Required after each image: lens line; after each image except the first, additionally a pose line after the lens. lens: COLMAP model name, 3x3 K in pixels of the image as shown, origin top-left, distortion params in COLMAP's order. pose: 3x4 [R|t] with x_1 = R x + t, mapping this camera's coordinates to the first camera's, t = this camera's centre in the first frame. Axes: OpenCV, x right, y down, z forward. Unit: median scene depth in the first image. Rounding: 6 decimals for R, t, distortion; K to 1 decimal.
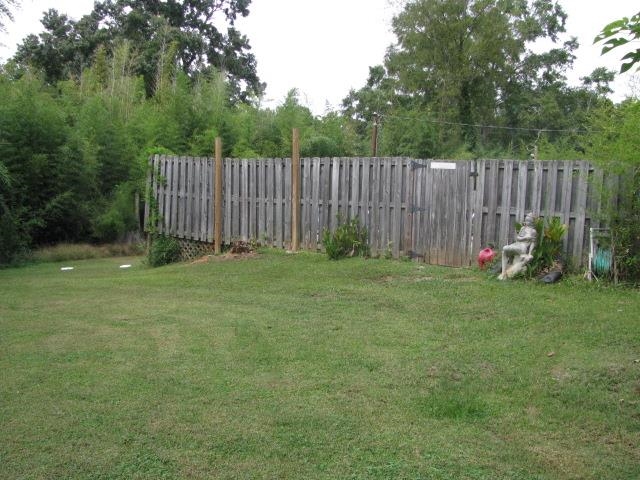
lens RADIAL K [[673.2, 0, 320.0], [0, 673.2, 240.0], [0, 0, 1]] dist [-0.206461, 0.300569]
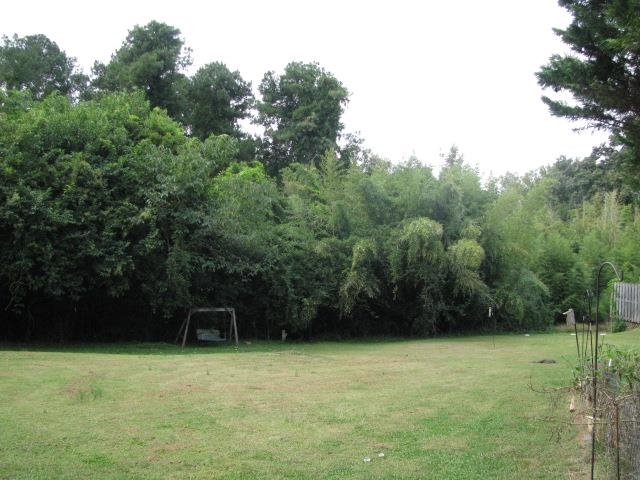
lens RADIAL K [[673.2, 0, 320.0], [0, 673.2, 240.0], [0, 0, 1]] dist [-0.206461, 0.300569]
pose [[0.742809, -0.037150, -0.668472, 0.154350], [-0.052183, 0.992209, -0.113128, 0.009350], [0.667467, 0.118915, 0.735083, -0.407256]]
